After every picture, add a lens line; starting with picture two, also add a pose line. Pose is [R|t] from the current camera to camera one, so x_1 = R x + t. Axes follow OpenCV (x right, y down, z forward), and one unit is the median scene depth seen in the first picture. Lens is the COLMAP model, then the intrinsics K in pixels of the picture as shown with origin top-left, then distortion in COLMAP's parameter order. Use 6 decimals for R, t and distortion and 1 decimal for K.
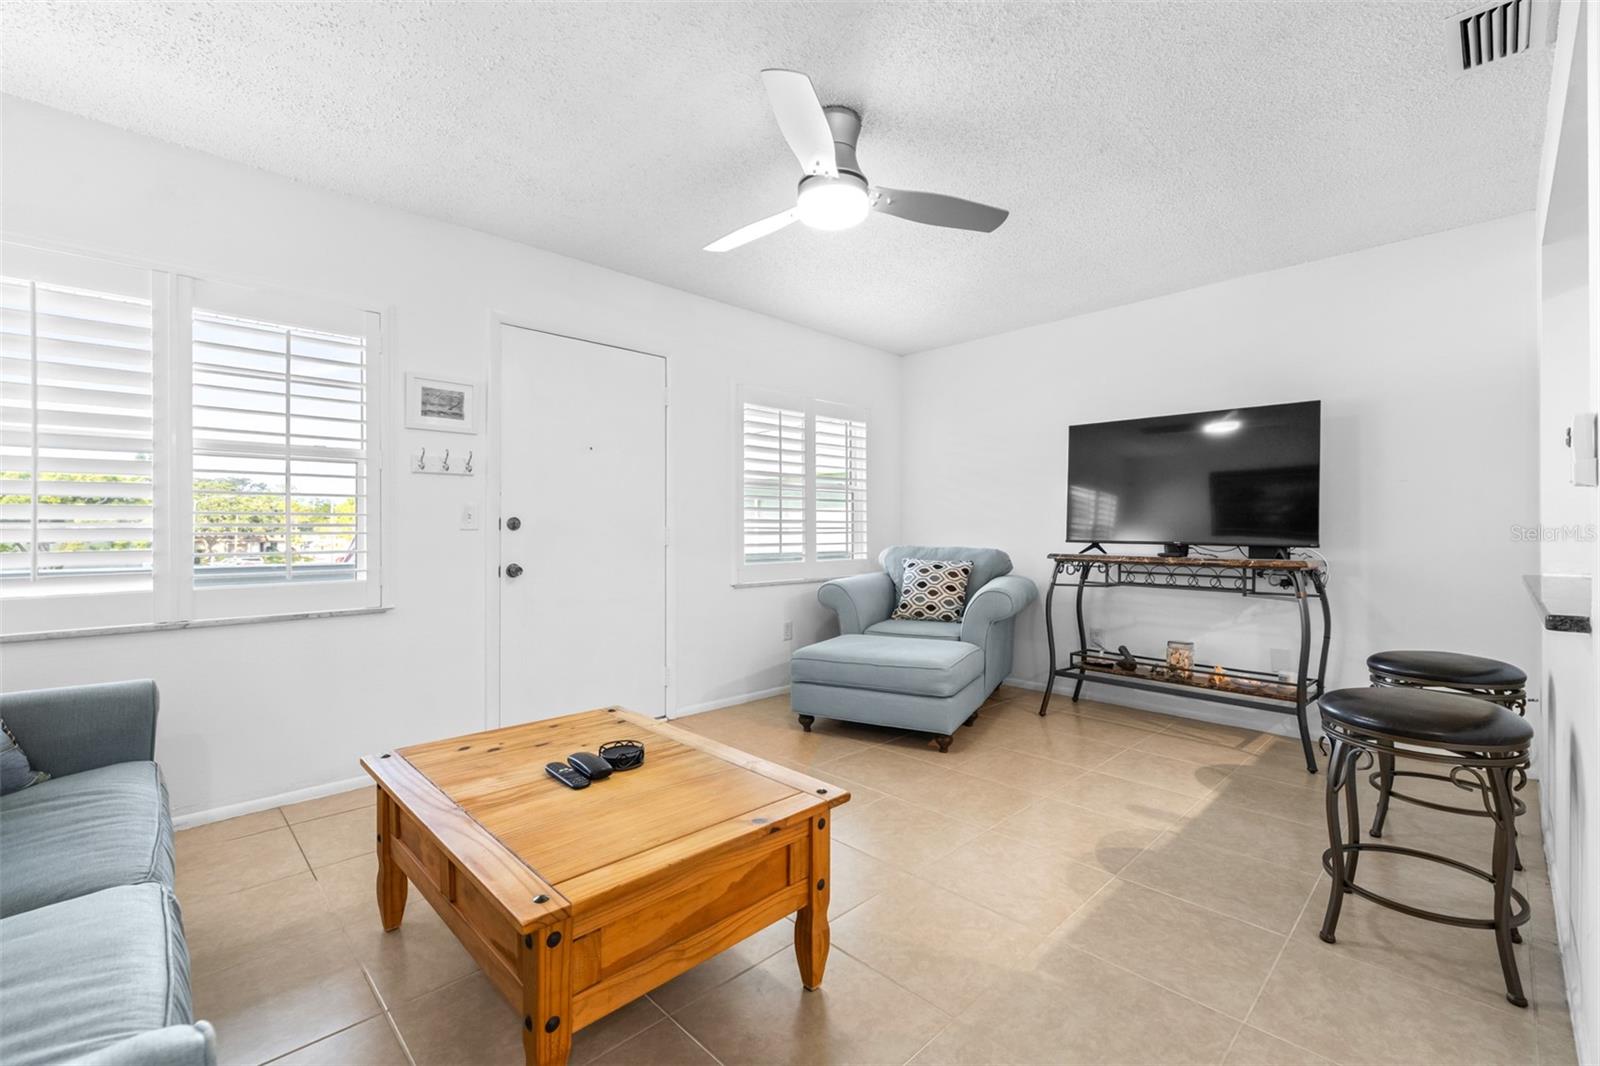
lens RADIAL K [[685.6, 0, 800.0], [0, 685.6, 533.0], [0, 0, 1]] dist [0.000935, 0.000012]
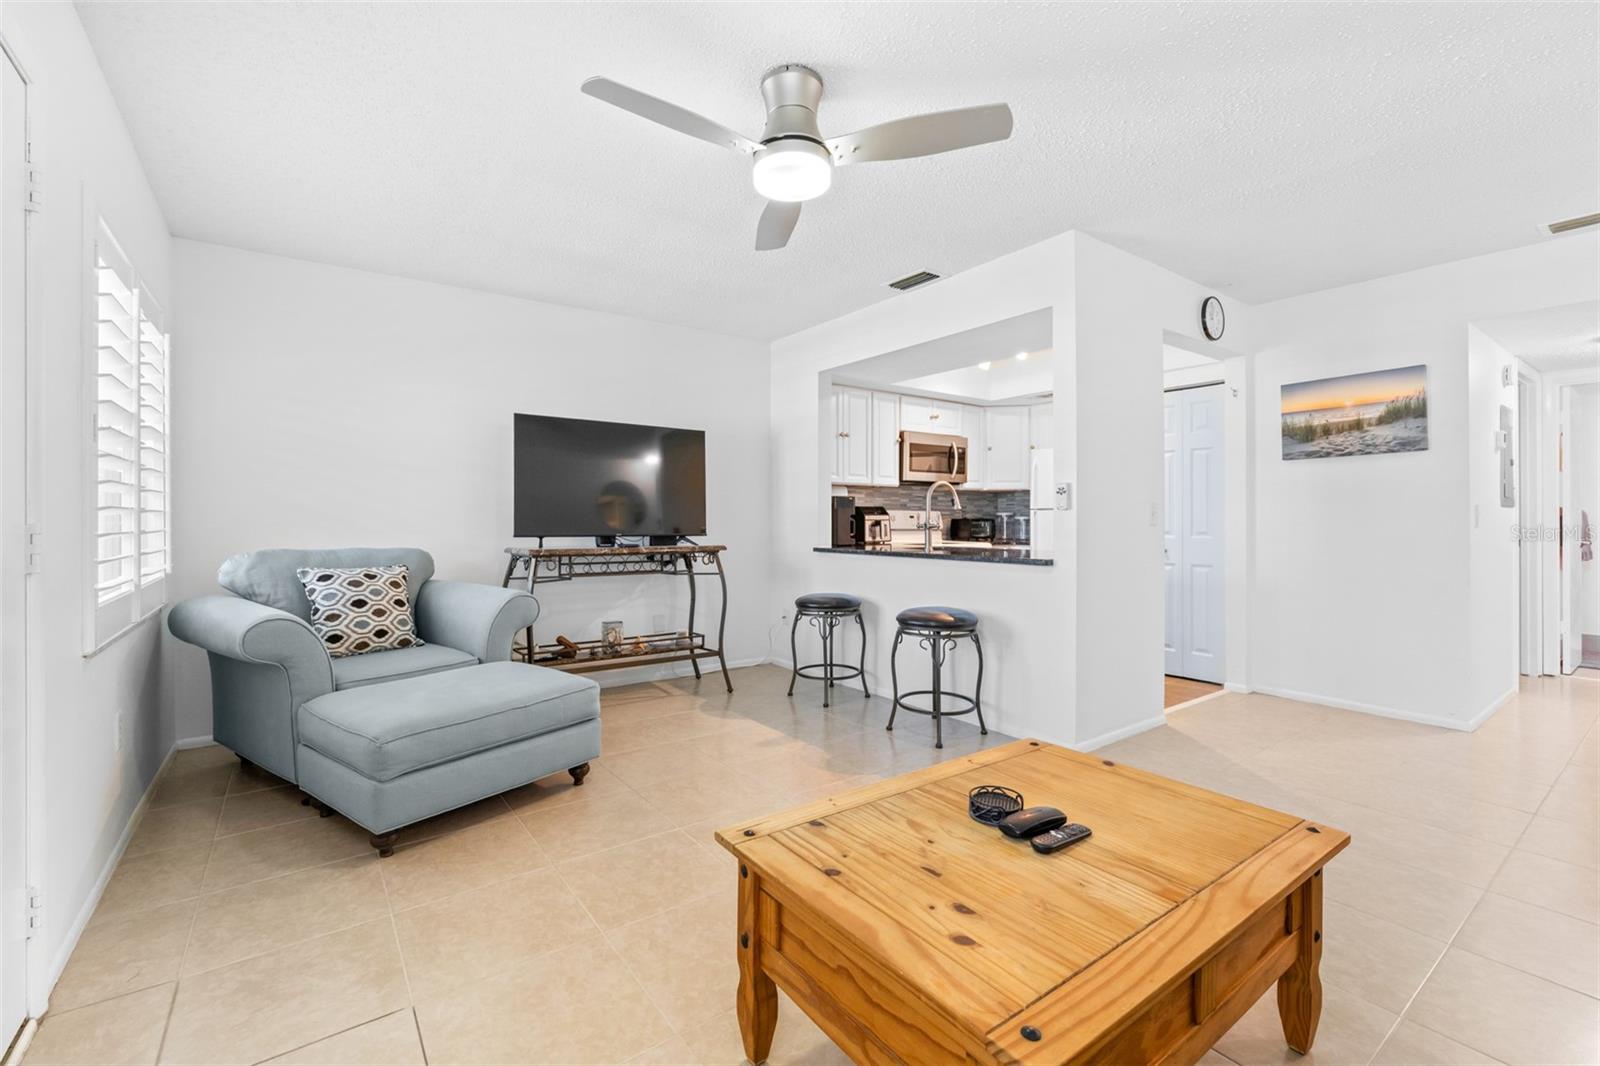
lens RADIAL K [[682.3, 0, 800.9], [0, 682.3, 521.8], [0, 0, 1]] dist [-0.000089, -0.000122]
pose [[0.142118, -0.005034, 0.989837, -0.528889], [0.004546, 0.999980, 0.004433, -0.011181], [-0.989839, 0.003870, 0.142138, 0.531809]]
